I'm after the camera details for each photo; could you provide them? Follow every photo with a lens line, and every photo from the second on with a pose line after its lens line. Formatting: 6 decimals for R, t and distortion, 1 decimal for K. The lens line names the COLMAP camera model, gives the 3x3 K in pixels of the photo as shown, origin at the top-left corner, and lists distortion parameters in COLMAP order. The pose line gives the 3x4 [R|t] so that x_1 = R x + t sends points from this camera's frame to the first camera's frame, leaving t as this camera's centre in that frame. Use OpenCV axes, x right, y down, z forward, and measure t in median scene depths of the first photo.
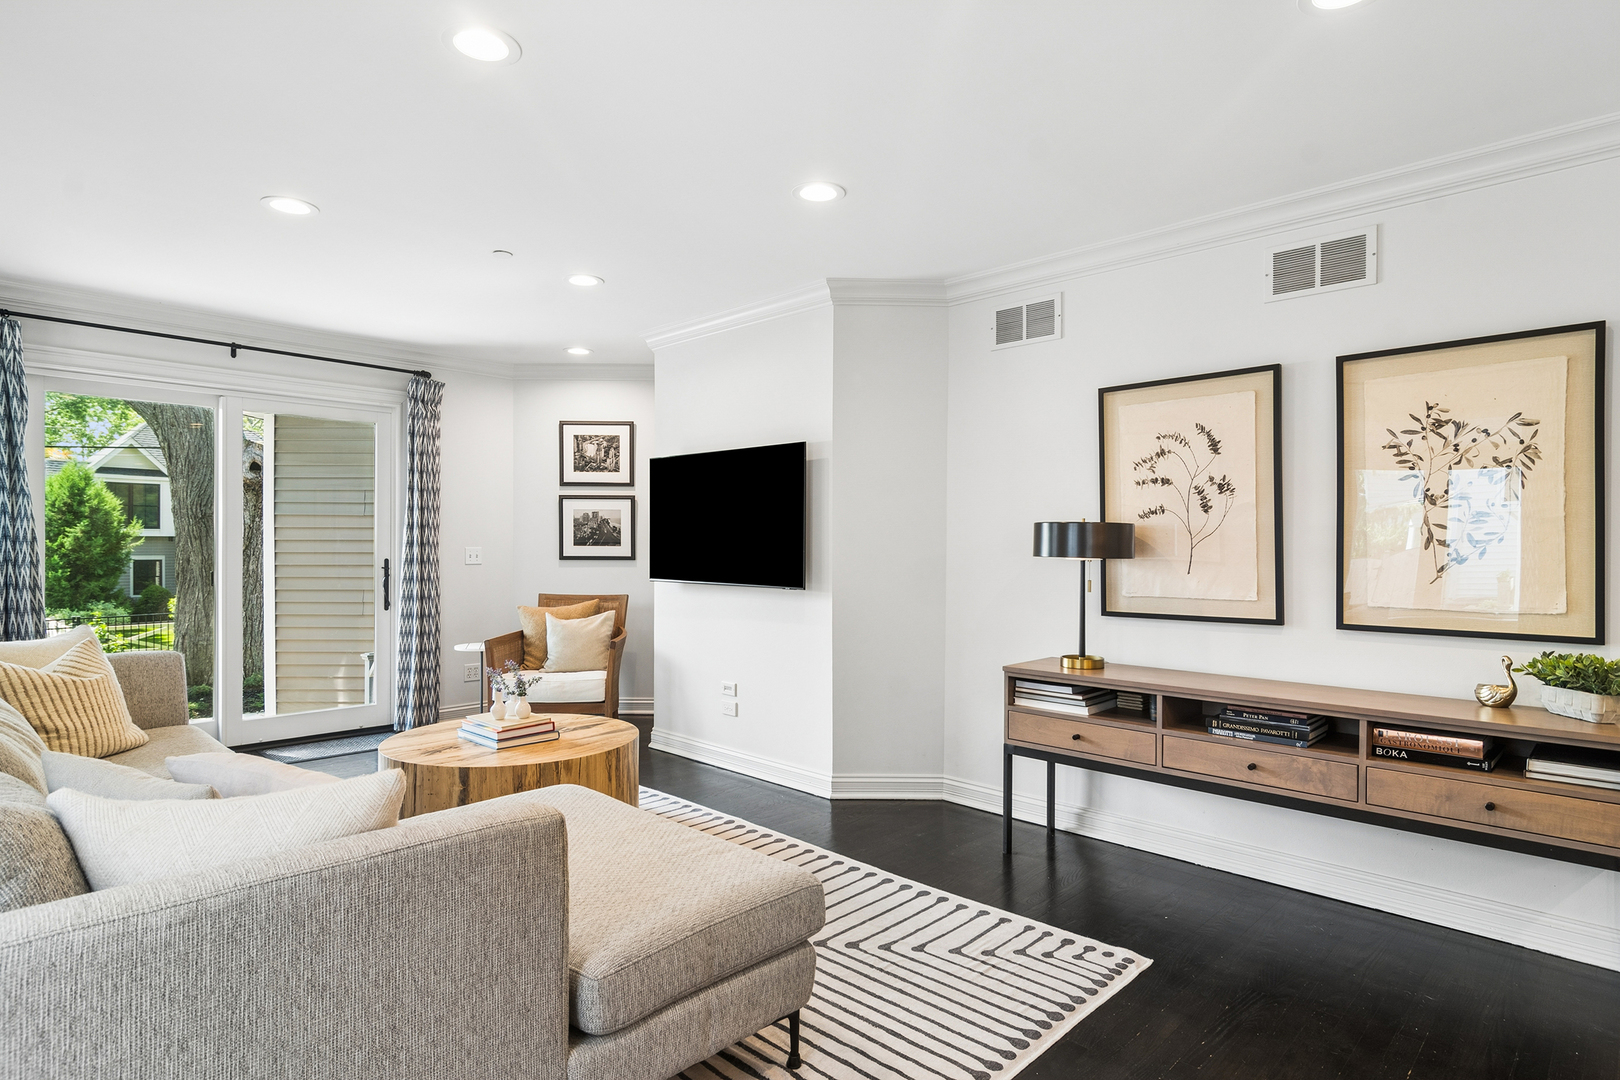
lens RADIAL K [[873.9, 0, 813.2], [0, 873.9, 549.4], [0, 0, 1]] dist [-0.000083, -0.000205]
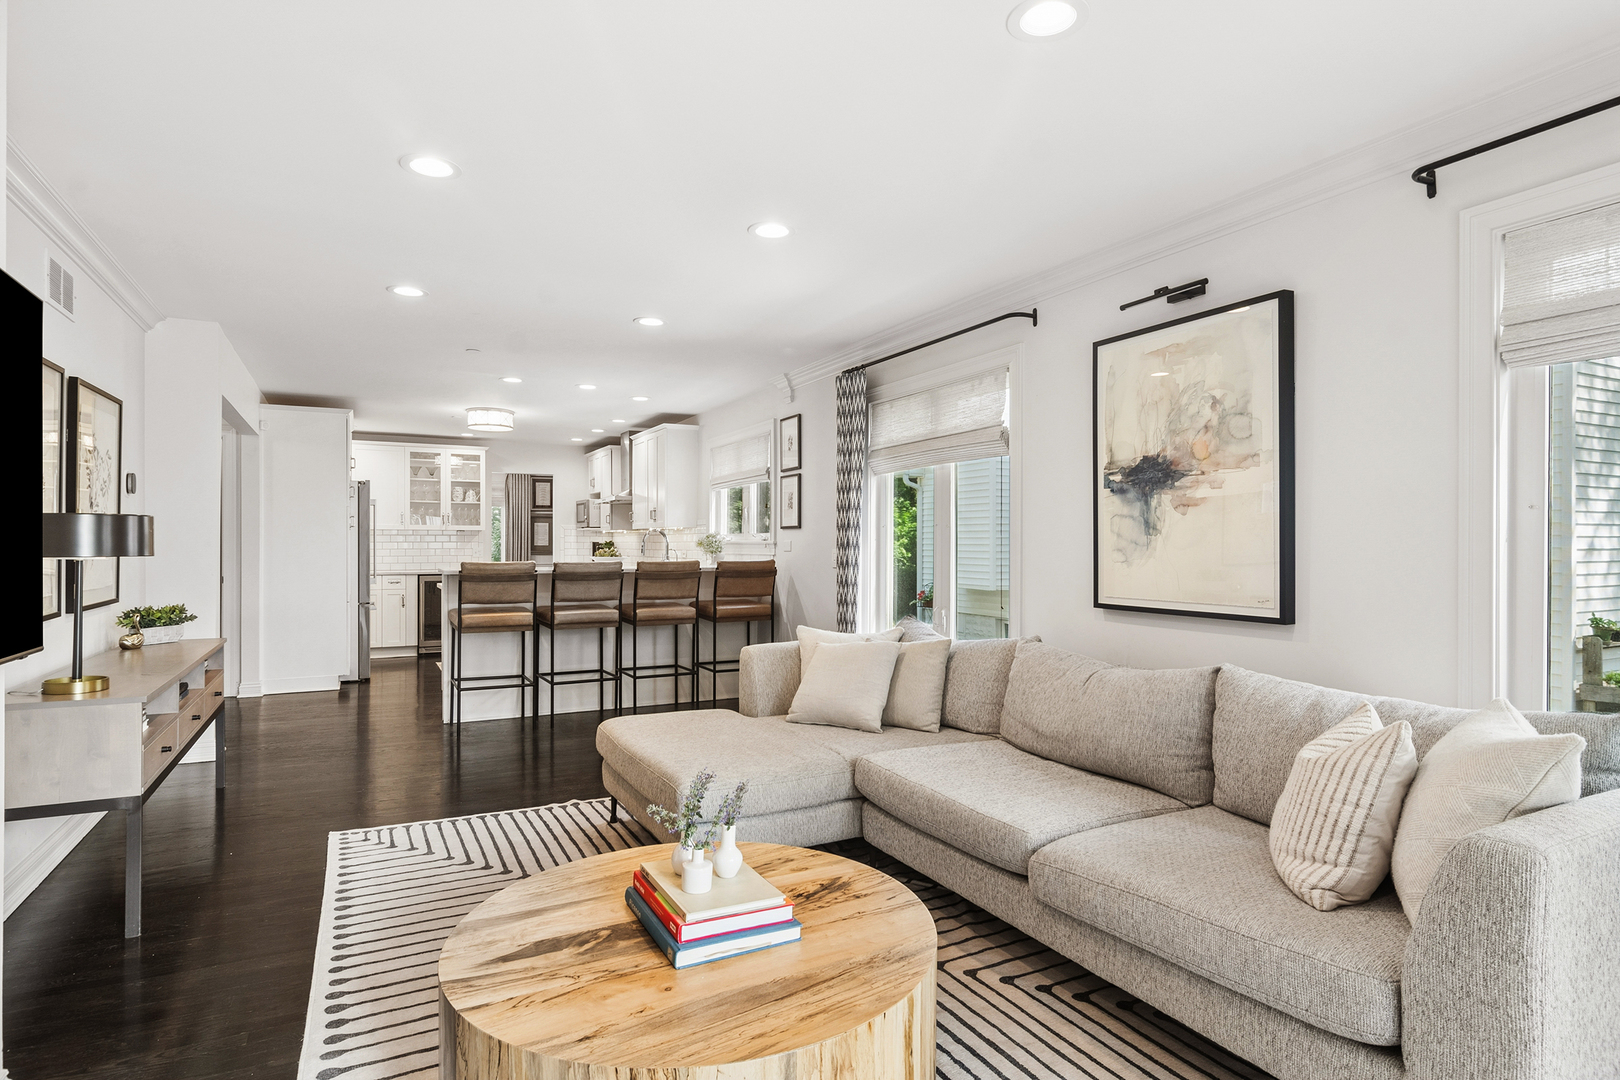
lens RADIAL K [[873.9, 0, 813.2], [0, 873.9, 549.4], [0, 0, 1]] dist [-0.000083, -0.000205]
pose [[-0.945767, -0.012789, 0.324594, -0.683906], [-0.008905, 0.999870, 0.013449, -0.015922], [-0.324723, 0.009829, -0.945758, 1.749630]]
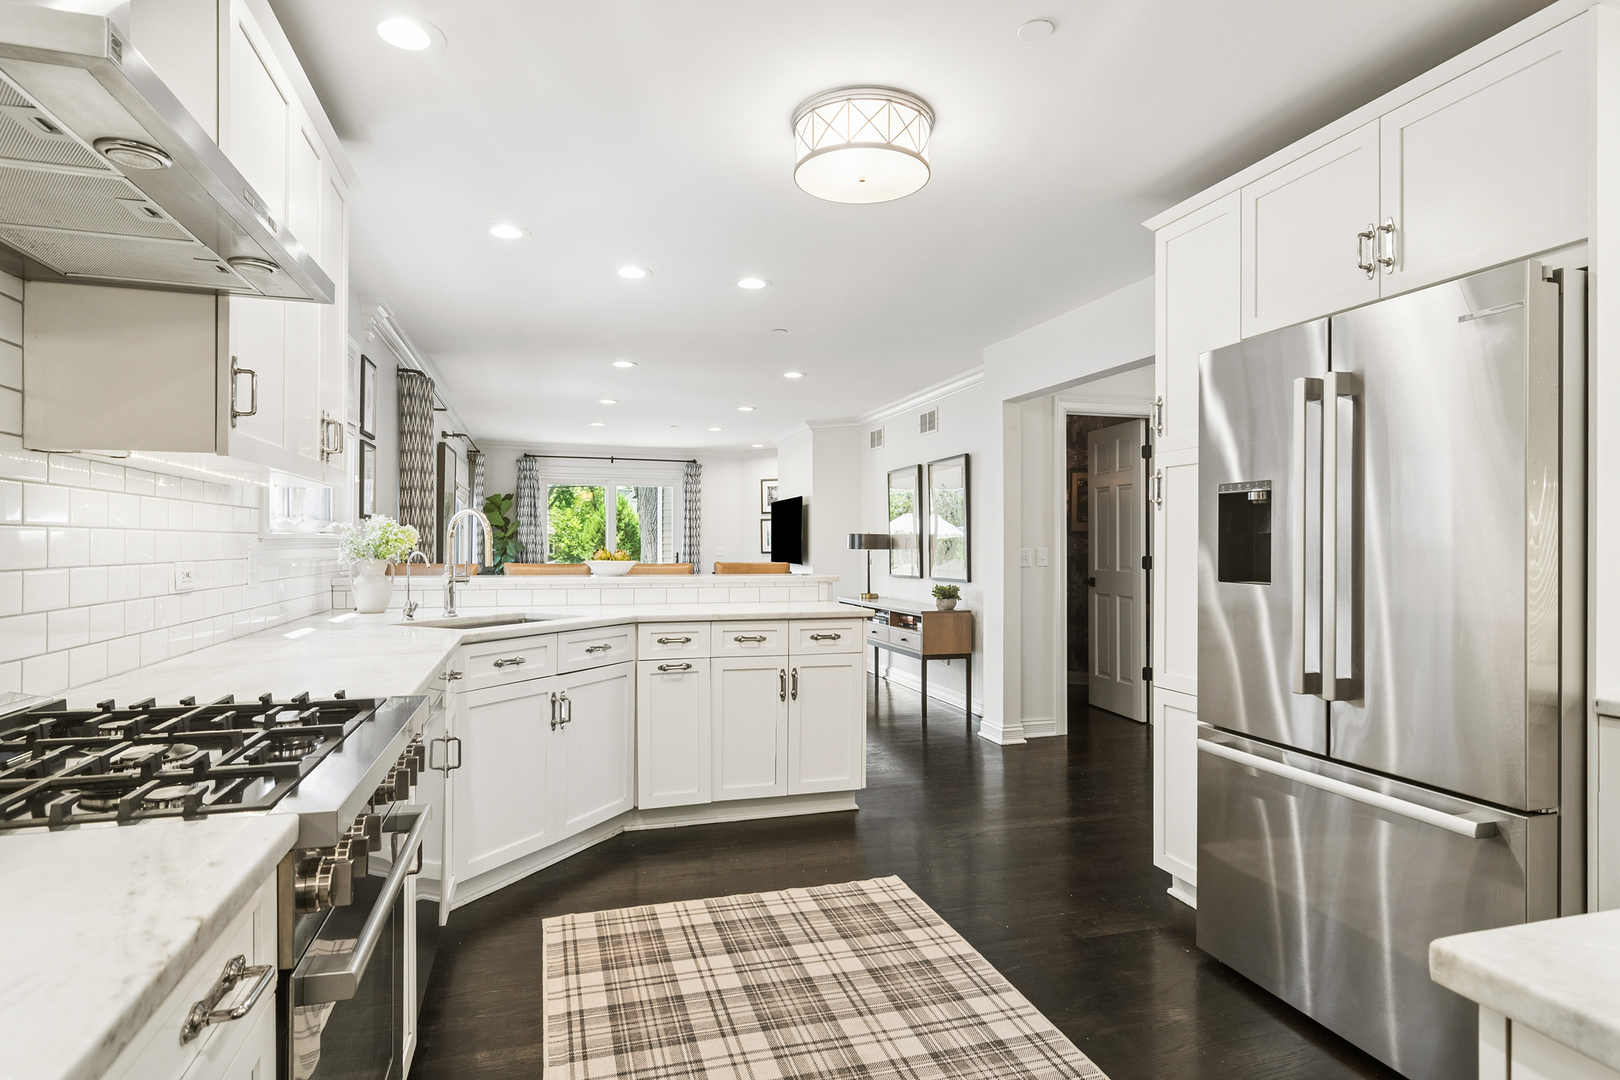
lens RADIAL K [[873.9, 0, 813.2], [0, 873.9, 549.4], [0, 0, 1]] dist [-0.000083, -0.000205]
pose [[0.873217, -0.001726, -0.487329, 1.446422], [-0.000037, 0.999993, -0.003608, 0.020133], [0.487332, 0.003168, 0.873211, -1.168870]]
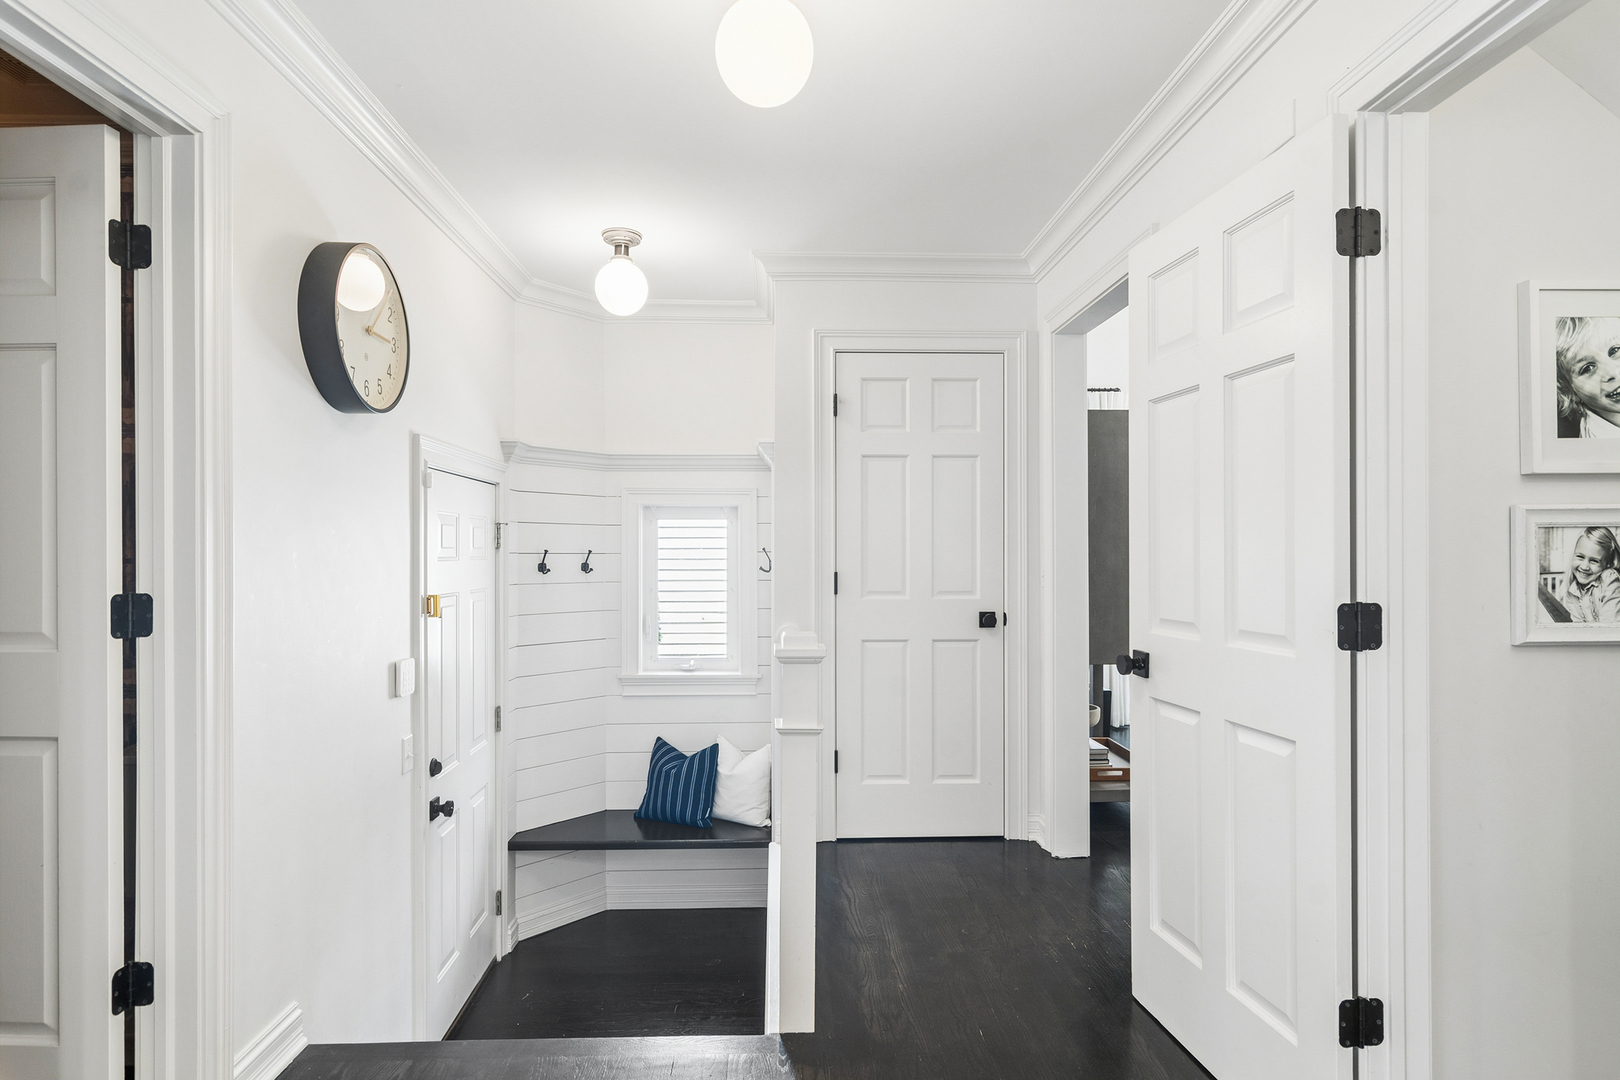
lens RADIAL K [[873.9, 0, 813.2], [0, 873.9, 549.4], [0, 0, 1]] dist [-0.000083, -0.000205]
pose [[0.693251, -0.004790, 0.720681, 1.048257], [0.008451, 0.999963, -0.001483, 0.003444], [-0.720647, 0.007118, 0.693266, 0.162881]]
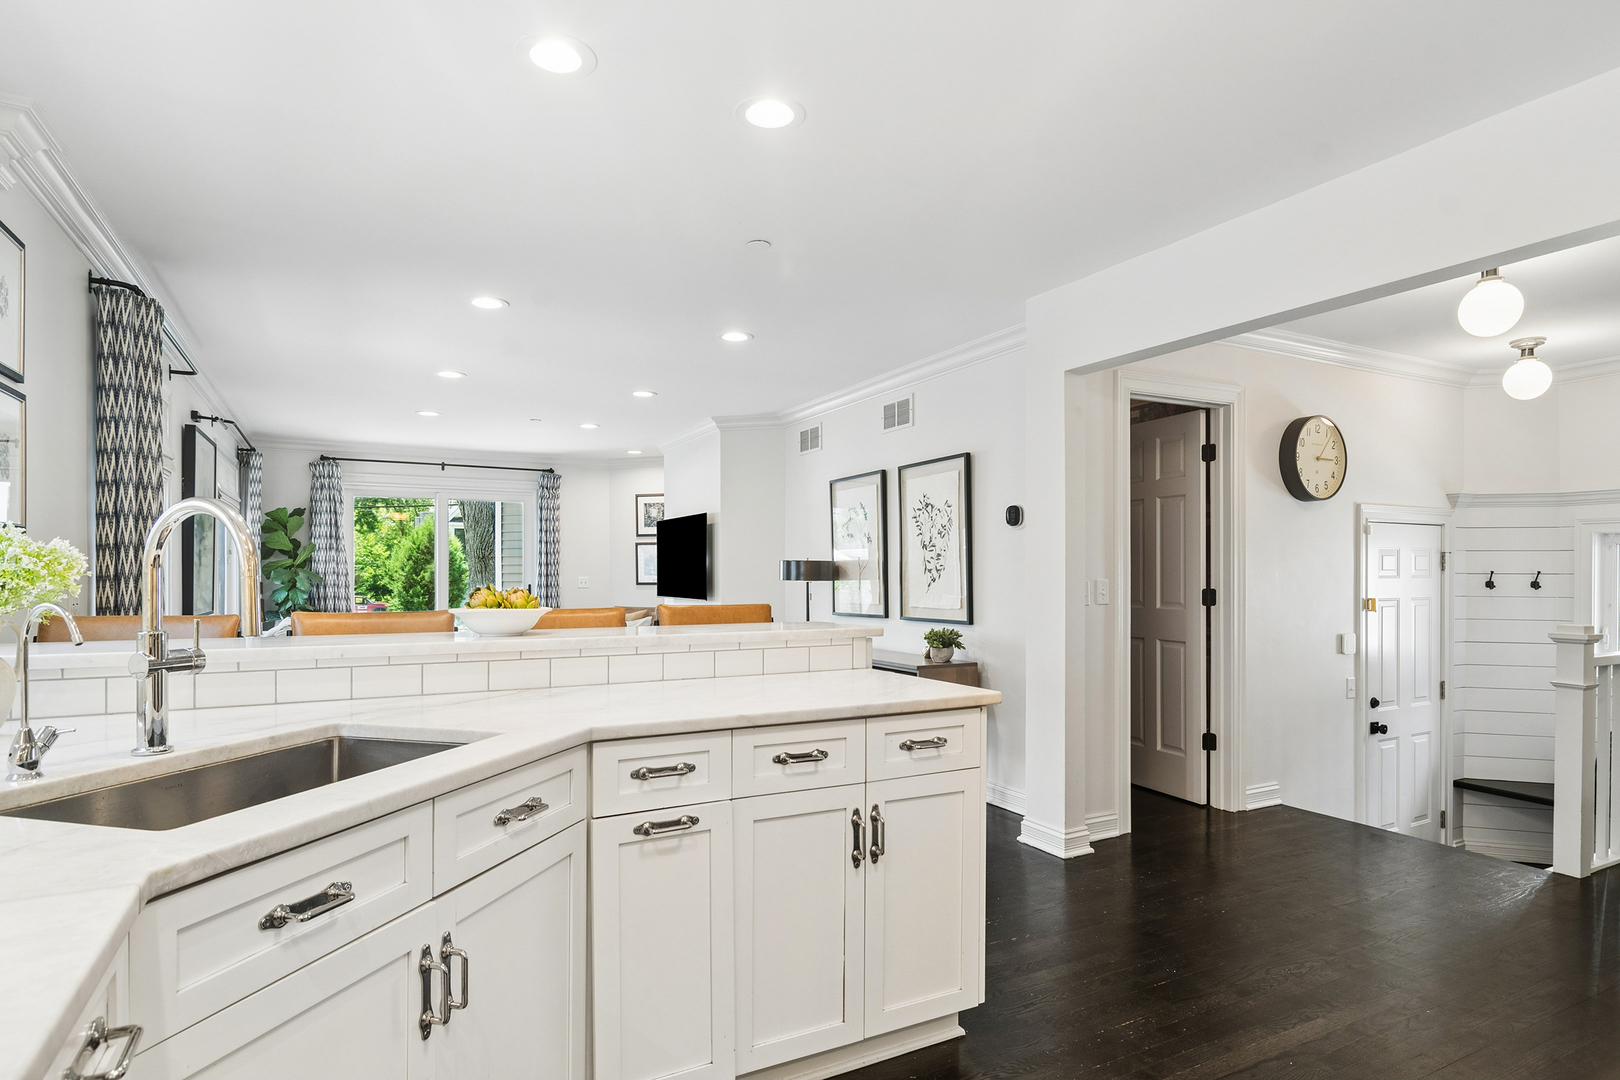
lens RADIAL K [[883.5, 0, 813.0], [0, 883.5, 580.5], [0, 0, 1]] dist [0.000897, 0.000766]
pose [[0.950106, -0.004596, -0.311893, 0.979968], [0.005076, 0.999987, 0.000729, 0.009499], [0.311885, -0.002276, 0.950117, -0.756369]]
